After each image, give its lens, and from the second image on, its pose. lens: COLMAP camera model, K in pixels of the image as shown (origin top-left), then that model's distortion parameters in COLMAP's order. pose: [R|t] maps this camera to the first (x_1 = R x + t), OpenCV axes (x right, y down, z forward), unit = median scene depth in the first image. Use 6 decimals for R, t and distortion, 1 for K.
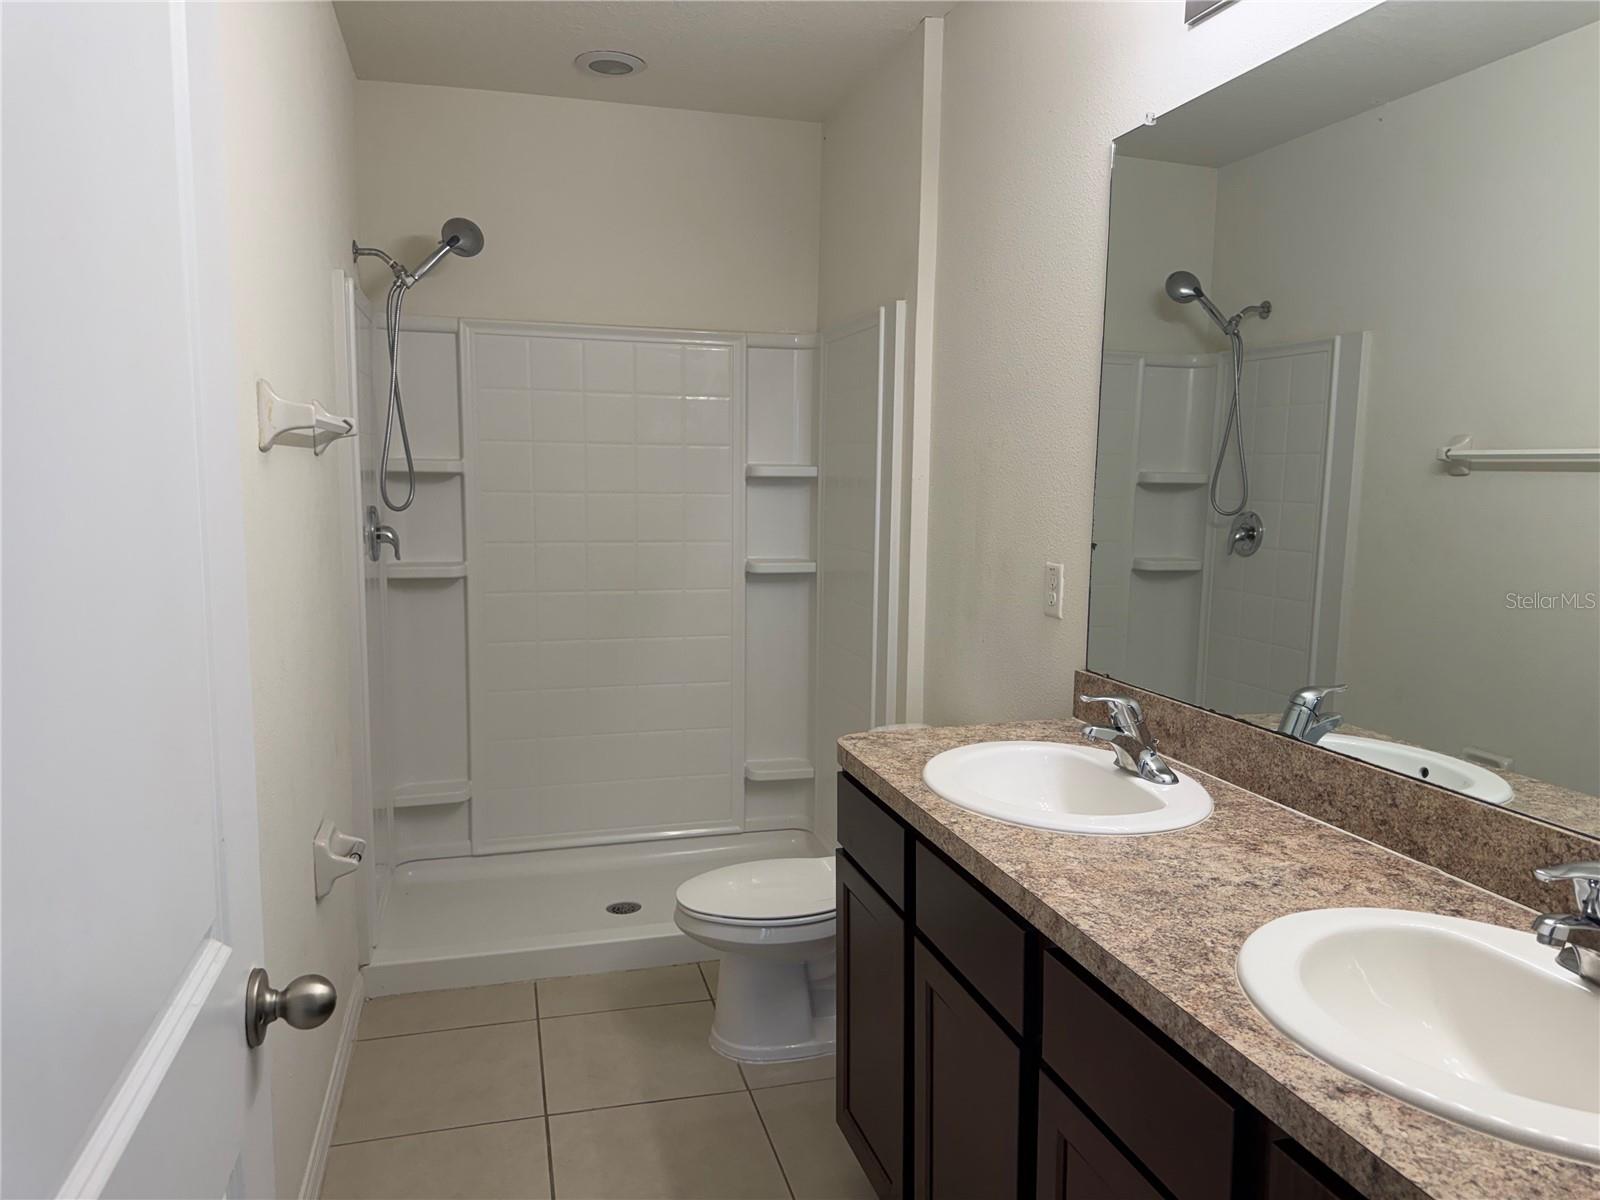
lens RADIAL K [[1118.9, 0, 801.9], [0, 1118.9, 606.3], [0, 0, 1]] dist [0.121651, -0.175341]
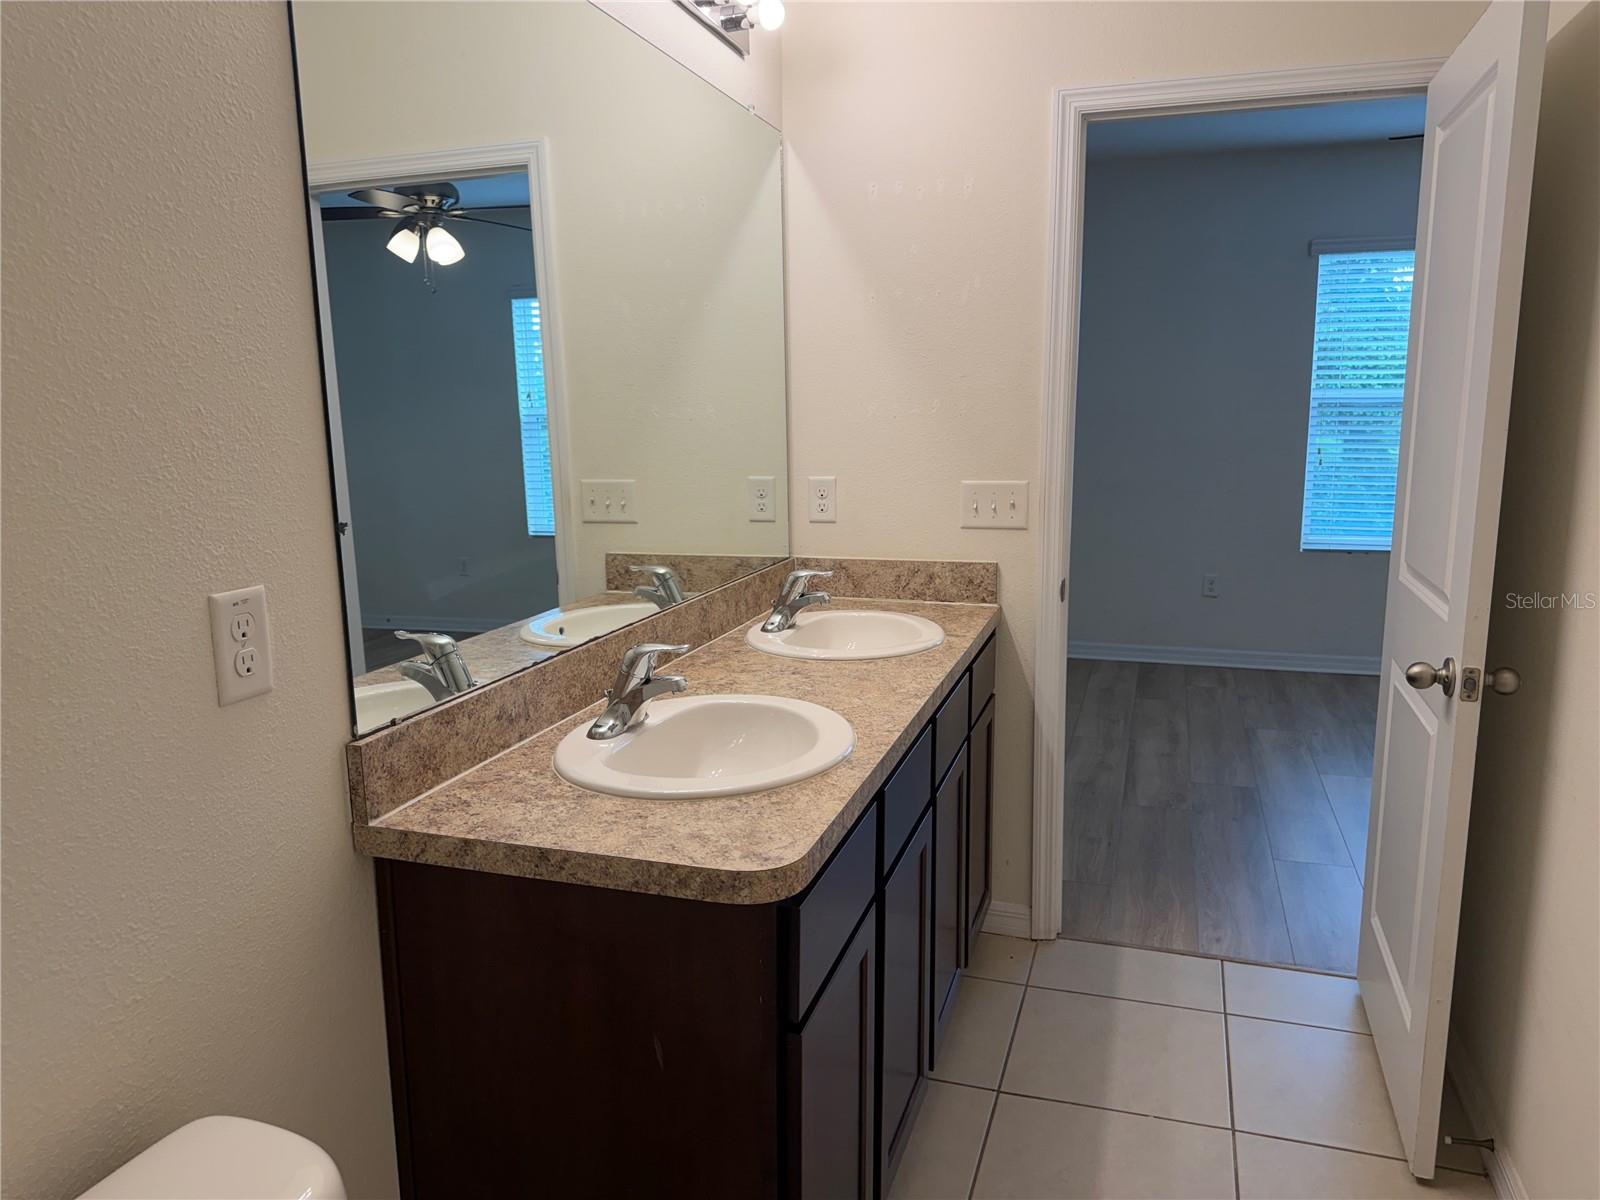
lens RADIAL K [[1118.9, 0, 801.9], [0, 1118.9, 606.3], [0, 0, 1]] dist [0.121651, -0.175341]
pose [[-0.832926, -0.096262, 0.544948, -0.279169], [0.072074, 0.957496, 0.279297, -0.171970], [-0.548671, 0.271910, -0.790585, 1.428873]]
